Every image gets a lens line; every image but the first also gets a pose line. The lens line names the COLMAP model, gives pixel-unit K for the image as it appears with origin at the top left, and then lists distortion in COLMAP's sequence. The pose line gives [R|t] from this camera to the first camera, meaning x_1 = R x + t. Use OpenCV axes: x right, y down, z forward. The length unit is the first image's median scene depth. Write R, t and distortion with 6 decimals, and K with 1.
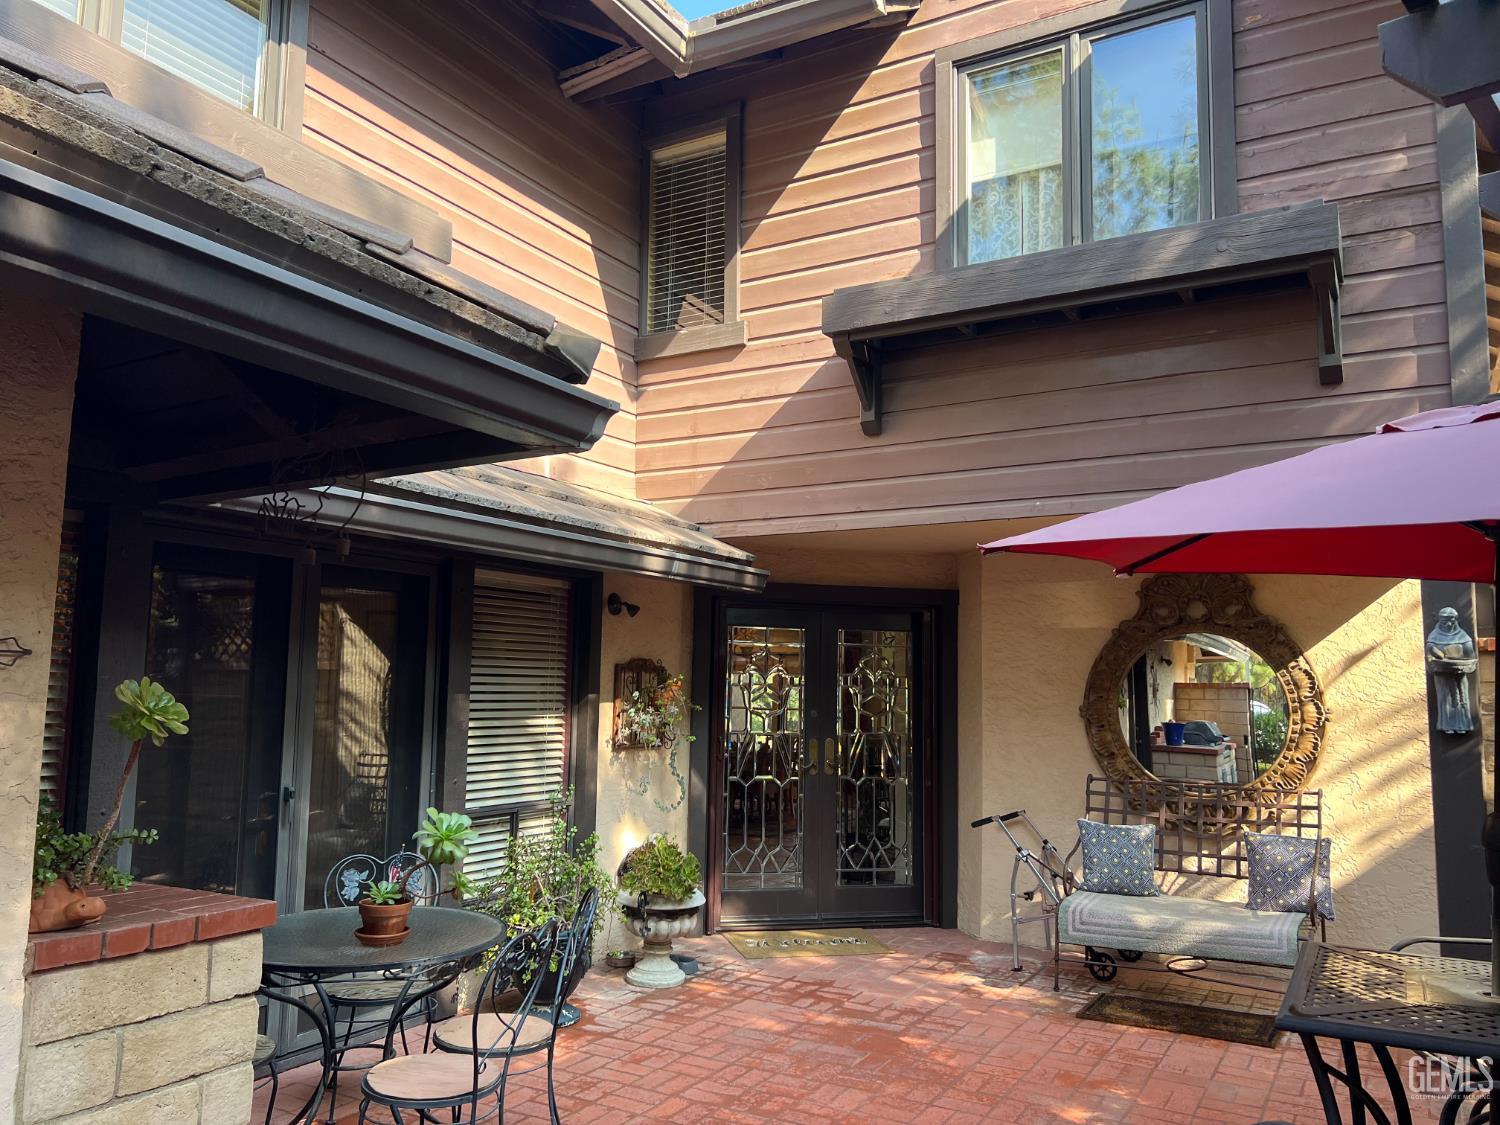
lens RADIAL K [[1122.3, 0, 754.3], [0, 1122.3, 572.4], [0, 0, 1]] dist [0.050719, -0.055122]
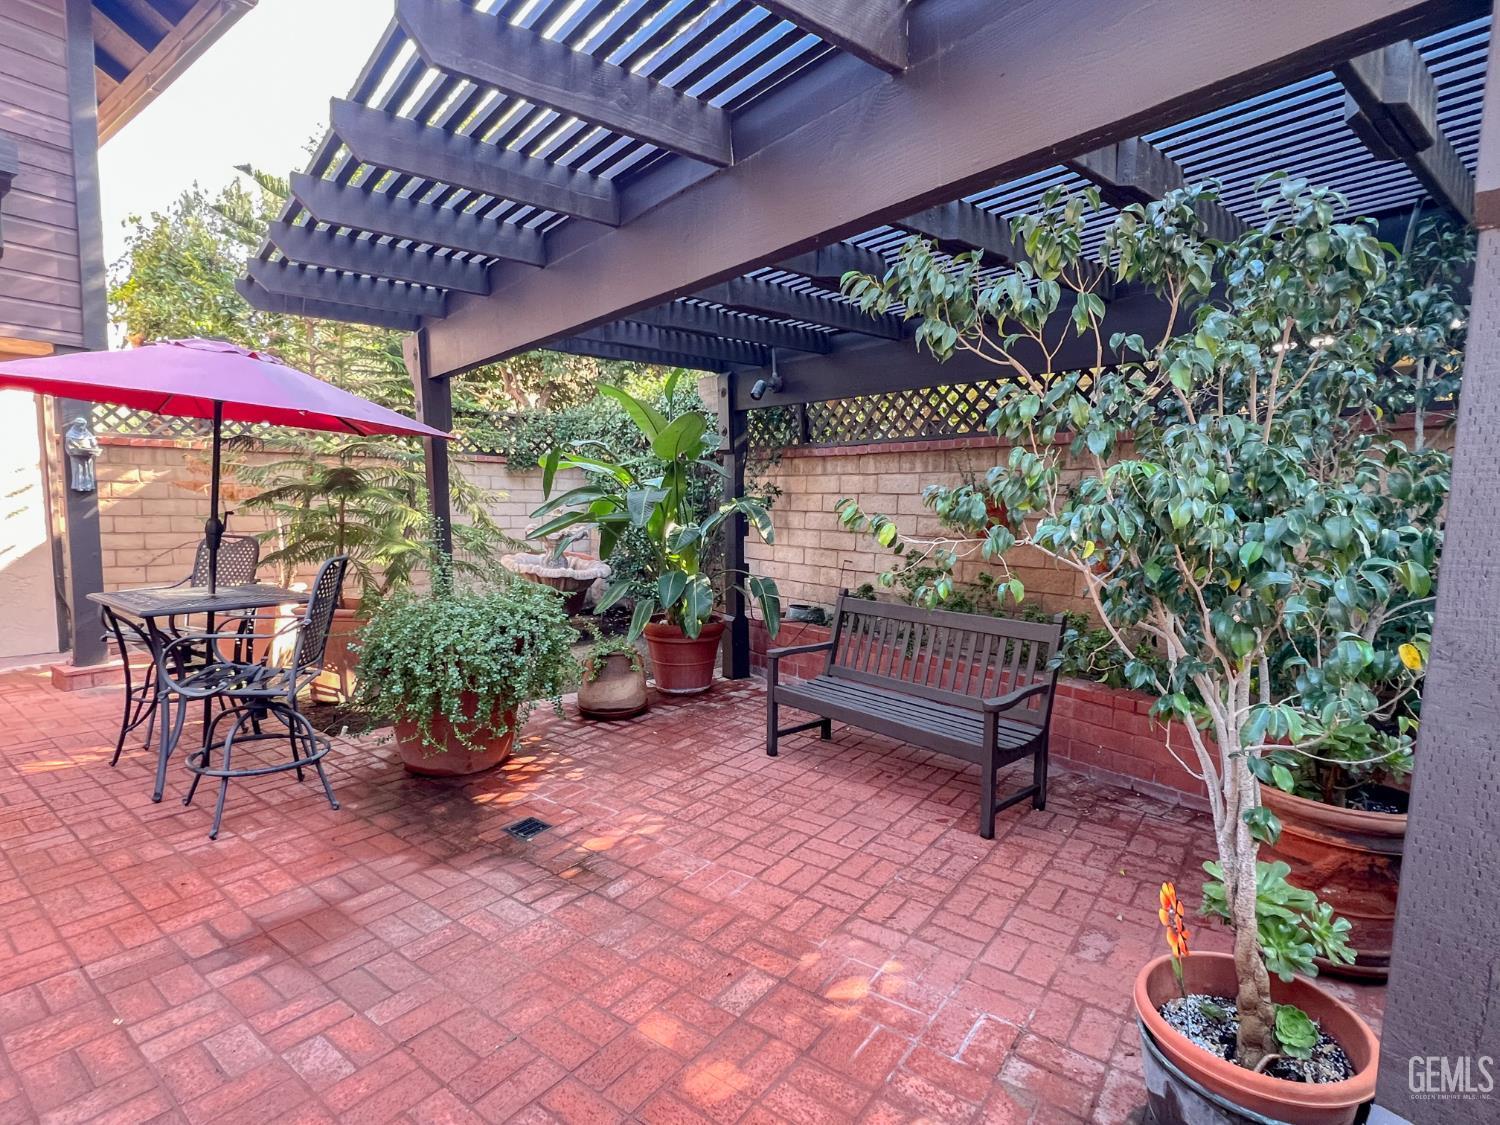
lens RADIAL K [[752.9, 0, 746.2], [0, 752.9, 568.1], [0, 0, 1]] dist [-0.004684, 0.002278]
pose [[0.132725, -0.101955, 0.985895, -0.305151], [-0.125148, 0.985010, 0.118712, -0.004375], [-0.983220, -0.139139, 0.117976, -0.119165]]
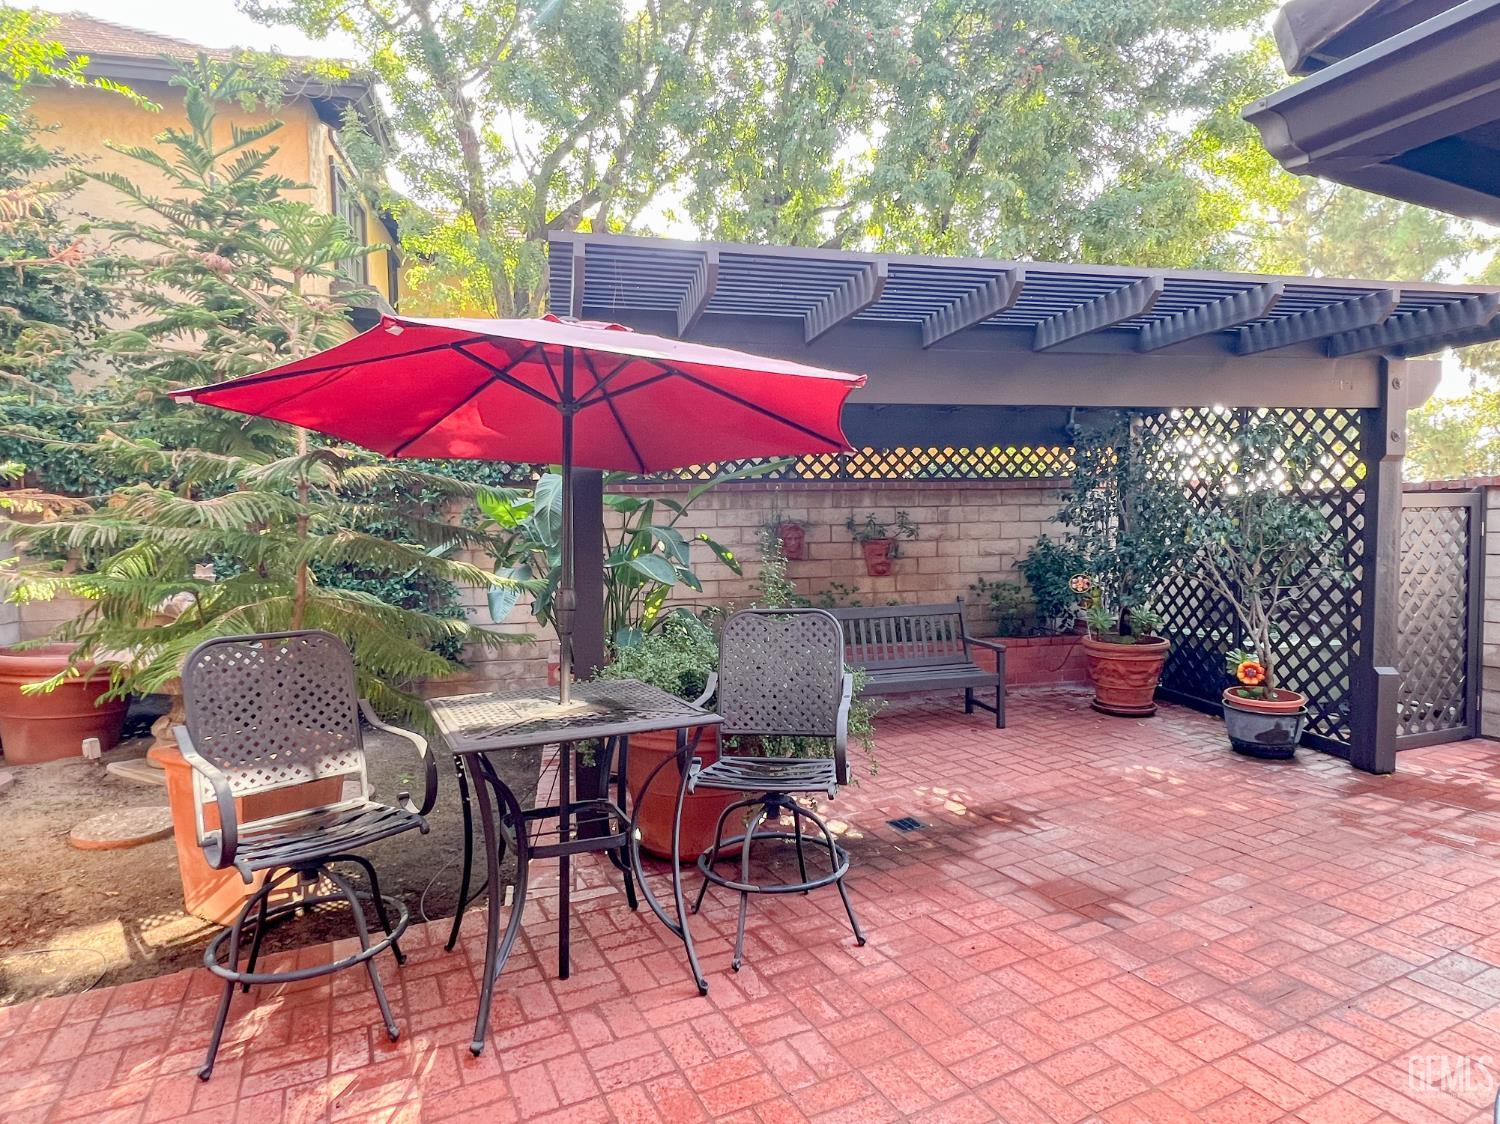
lens RADIAL K [[841.8, 0, 757.6], [0, 841.8, 573.1], [0, 0, 1]] dist [-0.001458, 0.000864]
pose [[-0.826663, -0.013046, 0.562545, -0.086147], [-0.038253, 0.998721, -0.033052, 0.091277], [-0.561395, -0.048842, -0.826105, 0.694062]]
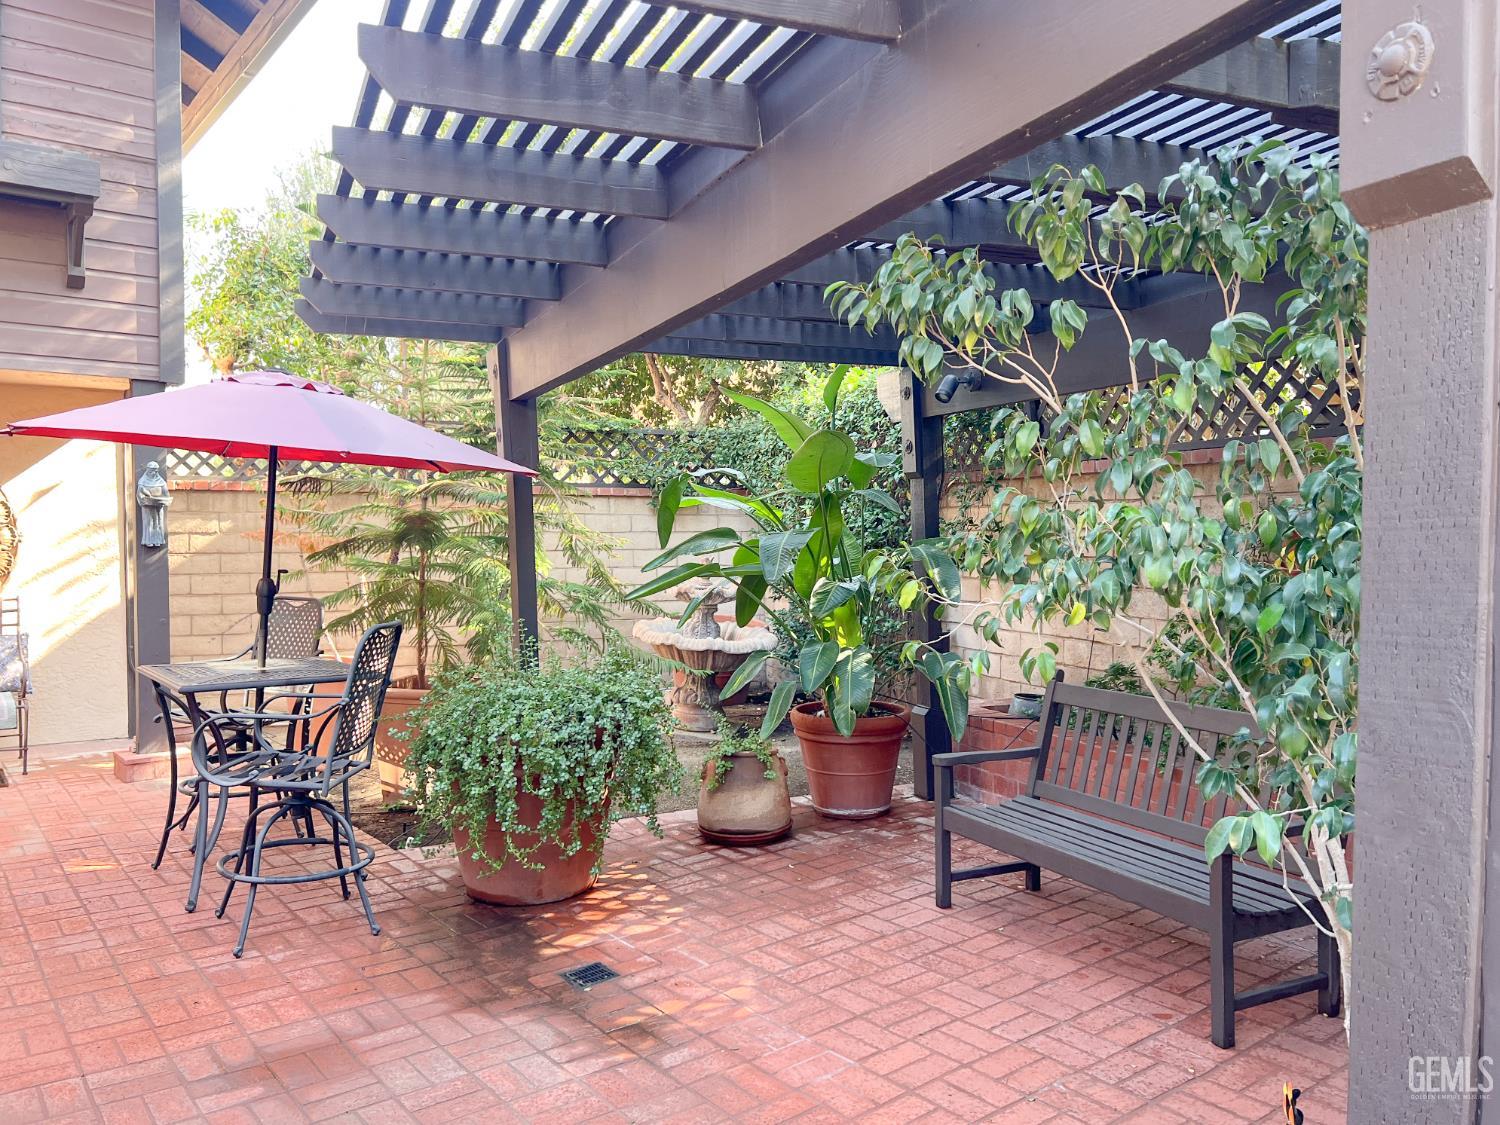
lens RADIAL K [[1122.3, 0, 744.3], [0, 1122.3, 563.7], [0, 0, 1]] dist [0.050719, -0.055122]
pose [[0.388917, -0.038466, 0.920469, -0.347409], [-0.093450, 0.992327, 0.080953, -0.021873], [-0.916521, -0.117502, 0.382339, -0.219389]]
